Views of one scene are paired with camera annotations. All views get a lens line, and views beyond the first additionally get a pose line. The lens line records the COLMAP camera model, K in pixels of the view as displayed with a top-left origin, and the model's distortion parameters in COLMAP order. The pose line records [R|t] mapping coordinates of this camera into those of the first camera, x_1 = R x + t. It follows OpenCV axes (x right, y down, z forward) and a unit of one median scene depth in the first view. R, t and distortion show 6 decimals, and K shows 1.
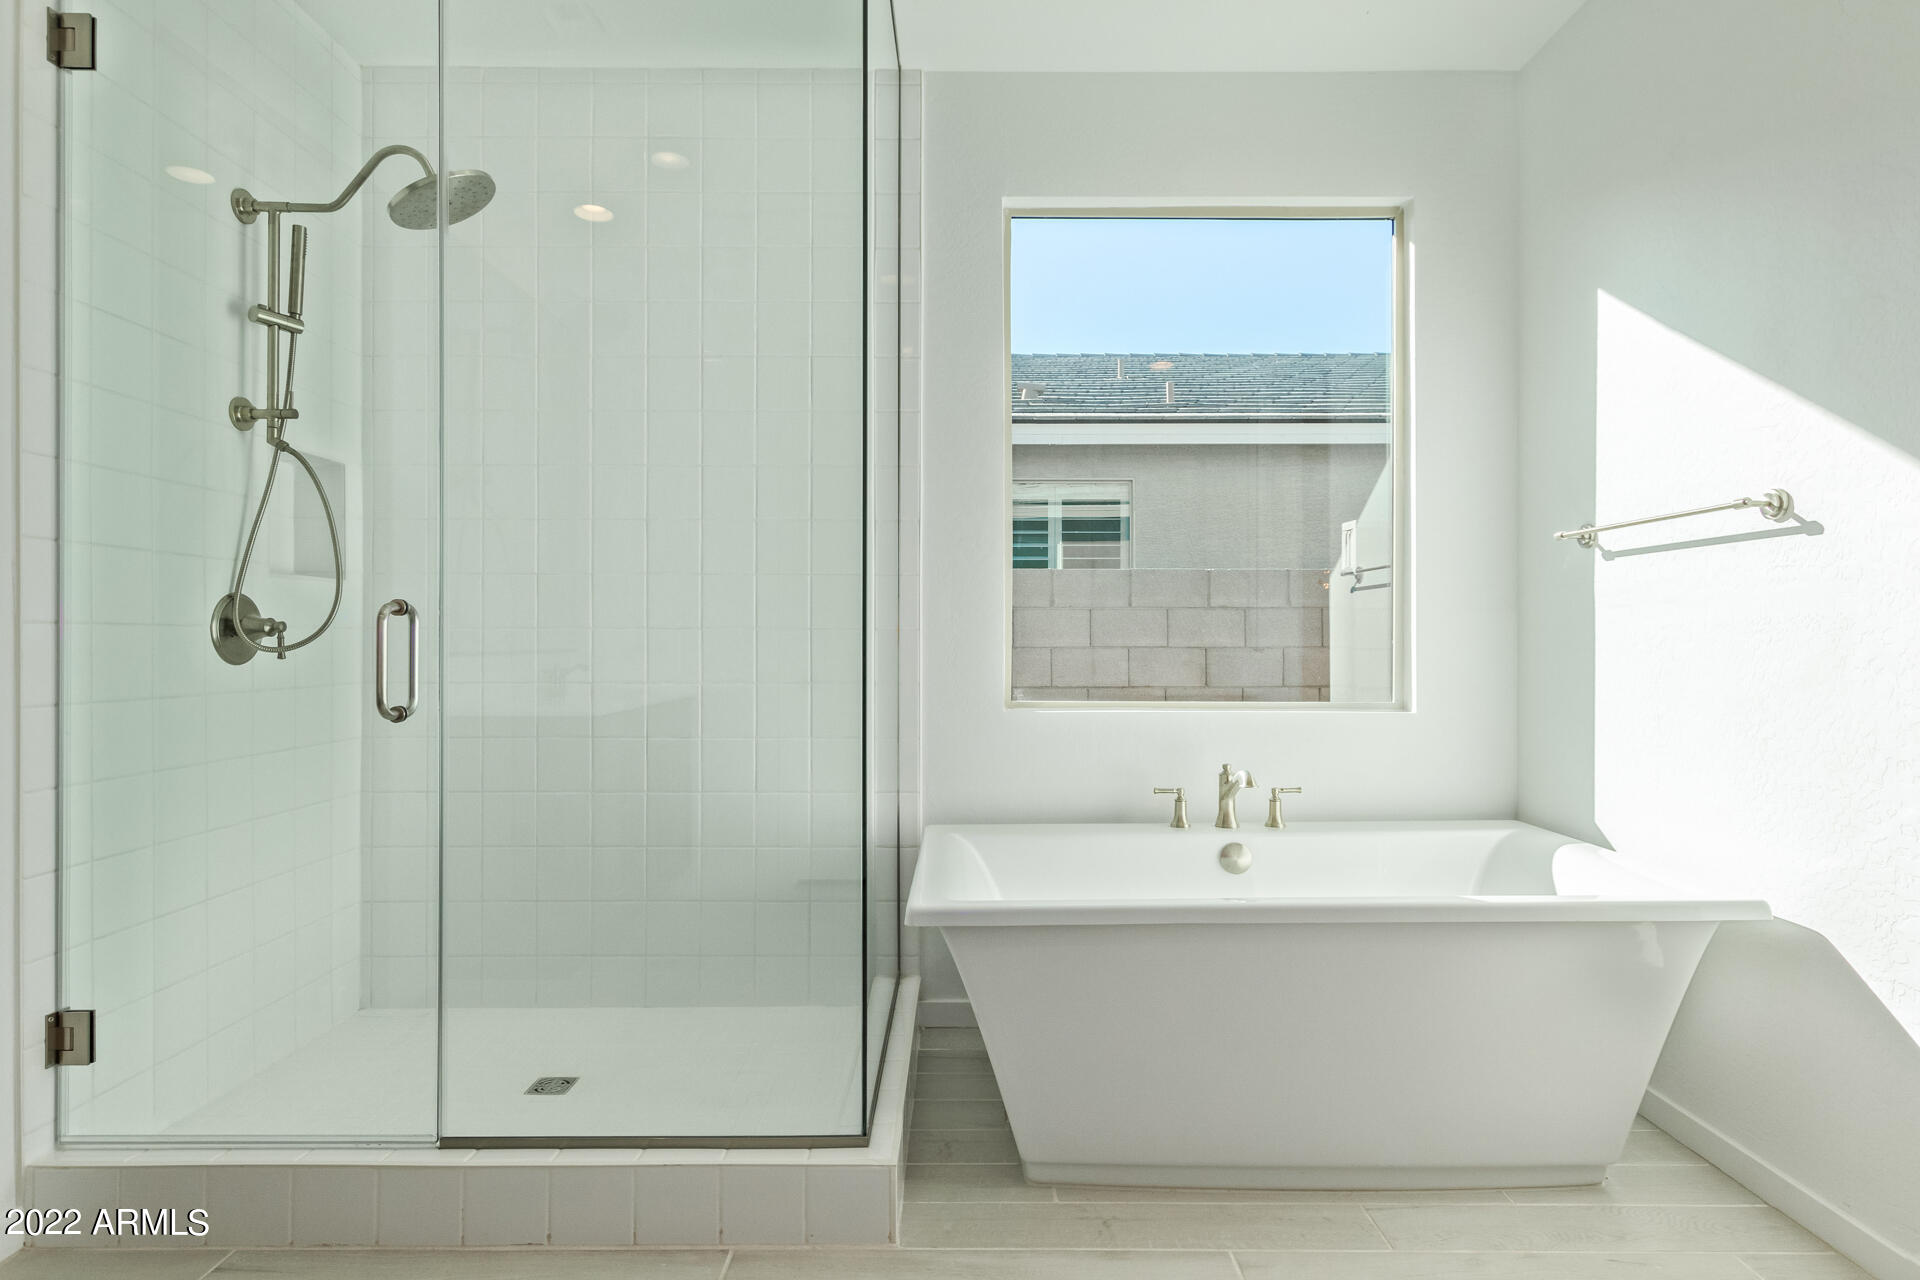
lens RADIAL K [[1048.1, 0, 960.0], [0, 1048.1, 640.0], [0, 0, 1]] dist [0.008108, -0.001473]
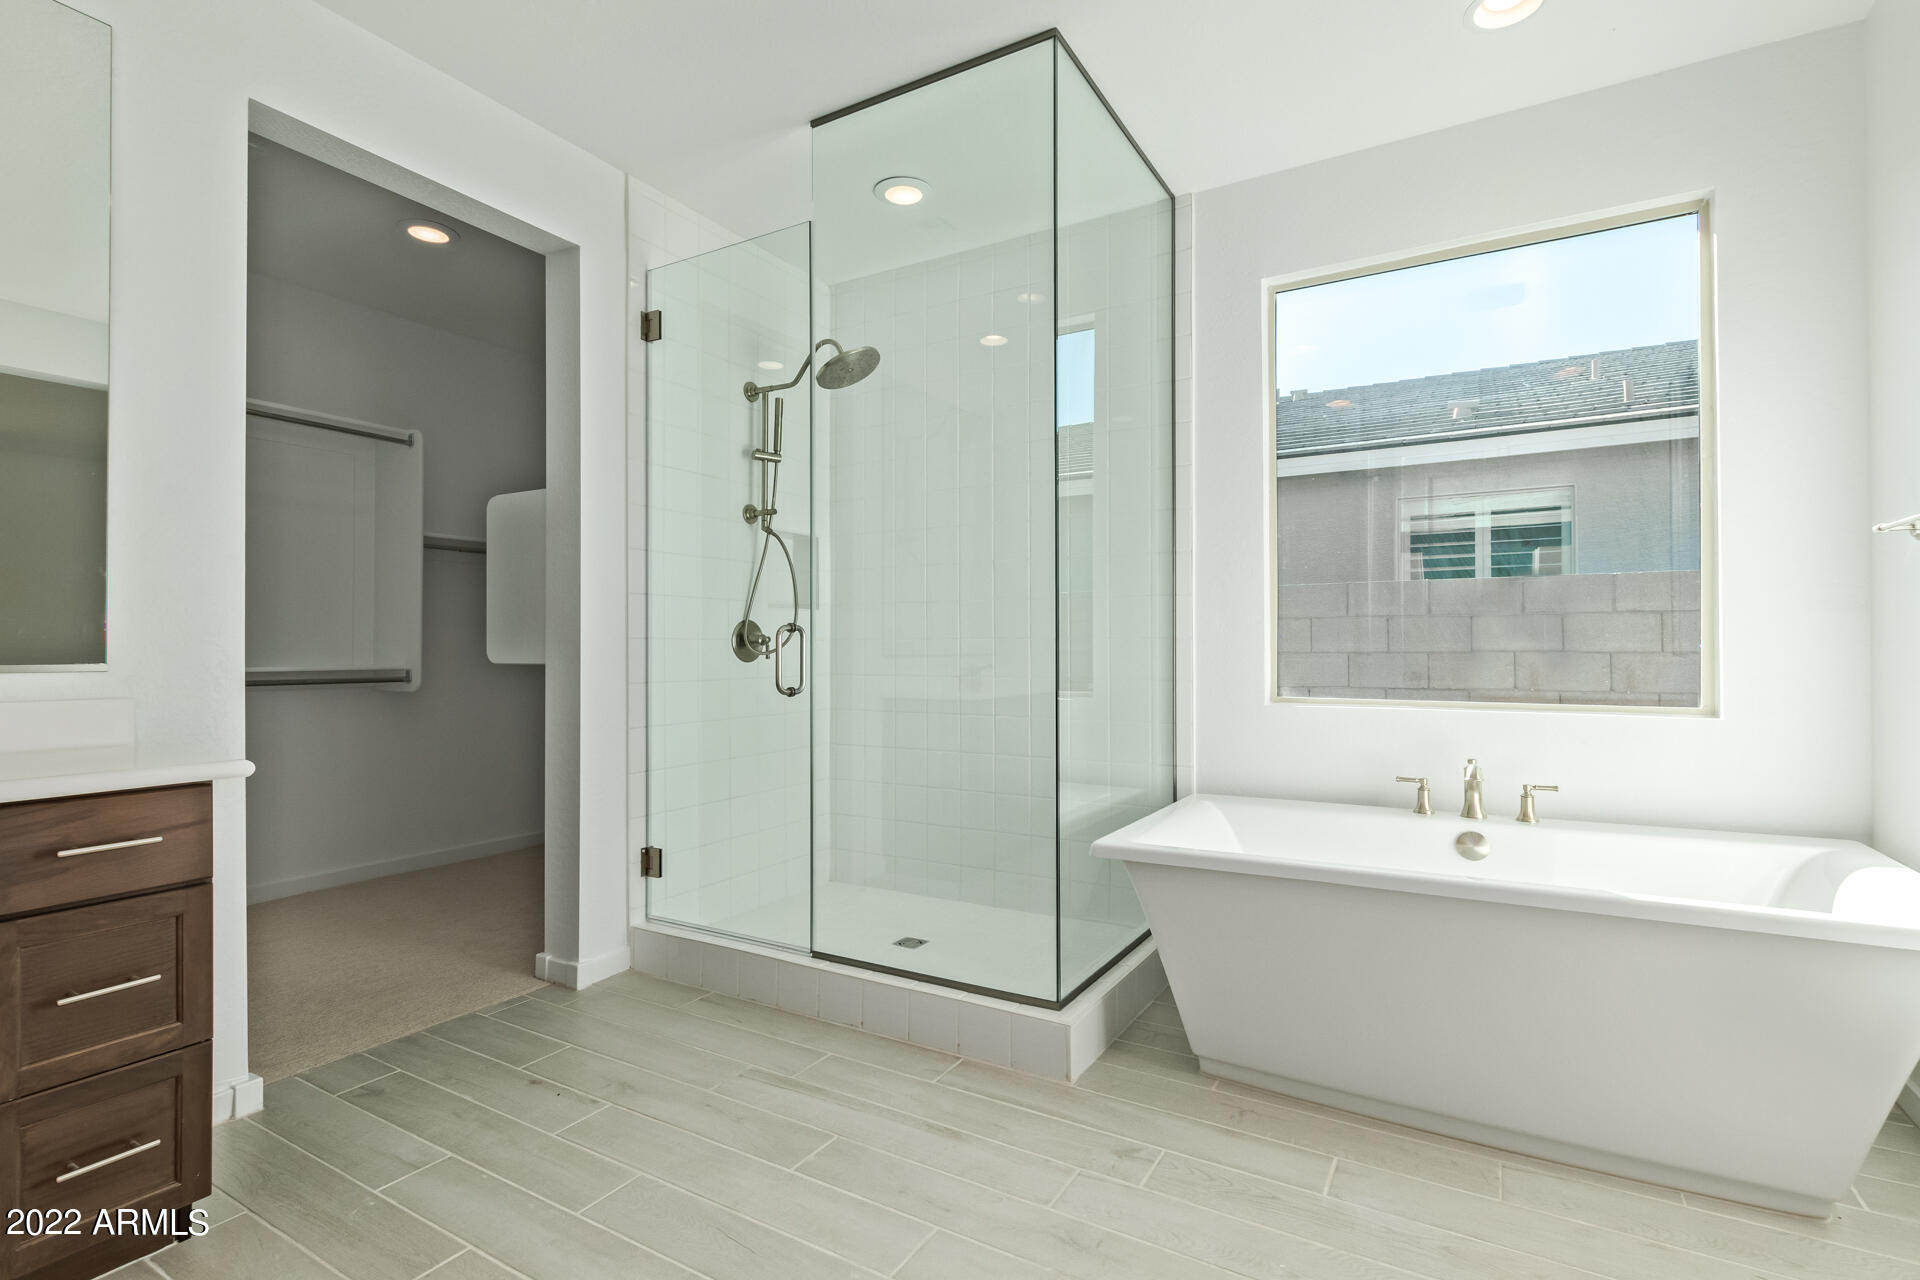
lens RADIAL K [[872.2, 0, 960.0], [0, 872.2, 640.0], [0, 0, 1]] dist [0.007193, -0.001283]
pose [[0.872578, -0.007615, -0.488416, 0.293755], [0.003859, 0.999955, -0.008697, 0.001270], [0.488460, 0.005704, 0.872568, -0.060513]]
